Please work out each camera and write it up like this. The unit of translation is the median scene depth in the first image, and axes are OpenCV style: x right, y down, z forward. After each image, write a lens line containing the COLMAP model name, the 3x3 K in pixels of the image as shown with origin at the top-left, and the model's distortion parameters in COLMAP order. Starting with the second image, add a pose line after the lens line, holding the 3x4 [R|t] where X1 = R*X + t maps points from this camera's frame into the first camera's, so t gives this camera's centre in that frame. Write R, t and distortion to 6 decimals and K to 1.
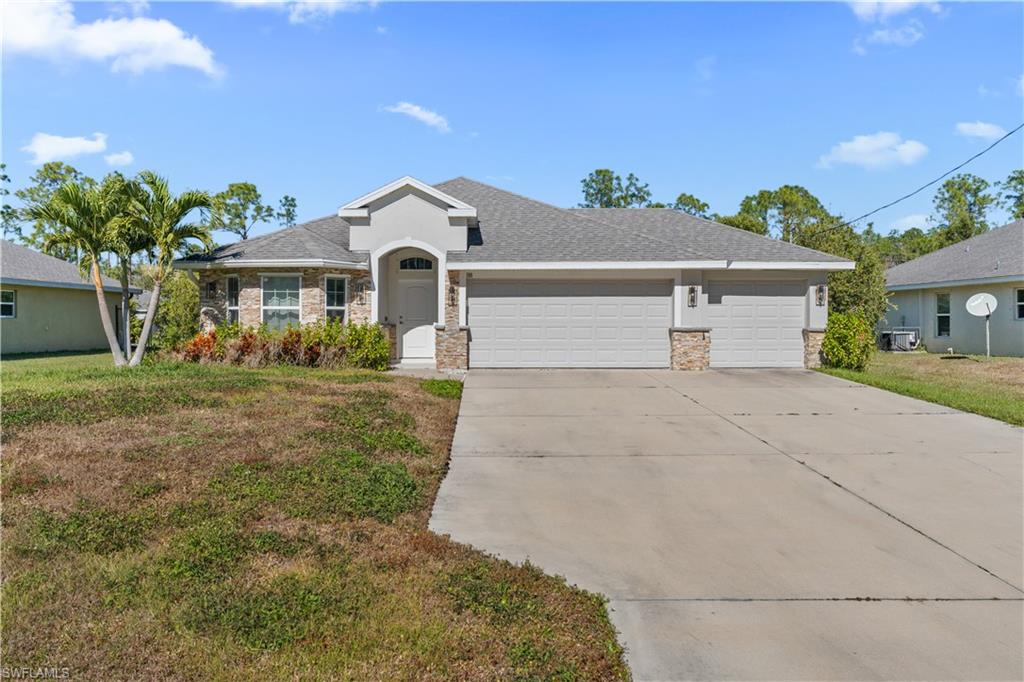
lens RADIAL K [[711.7, 0, 520.2], [0, 711.7, 329.6], [0, 0, 1]] dist [-0.005818, -0.005101]
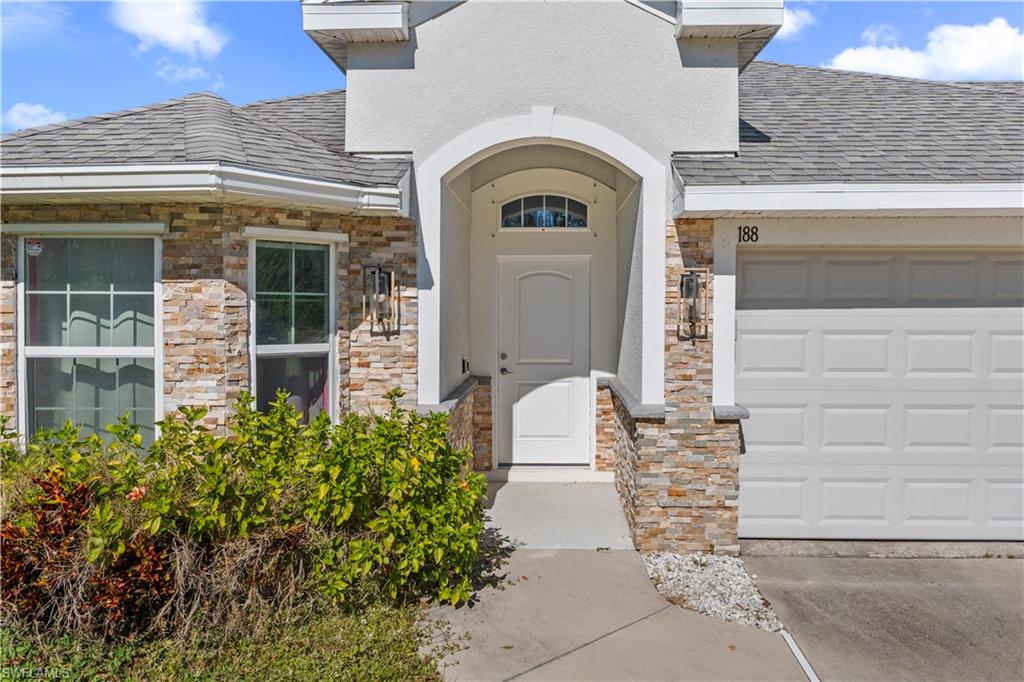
lens RADIAL K [[711.7, 0, 542.2], [0, 711.7, 336.2], [0, 0, 1]] dist [-0.005818, -0.005101]
pose [[0.998123, 0.000226, -0.061238, -0.140152], [0.000646, 0.999899, 0.014232, -0.039078], [0.061235, -0.014245, 0.998022, 0.710533]]
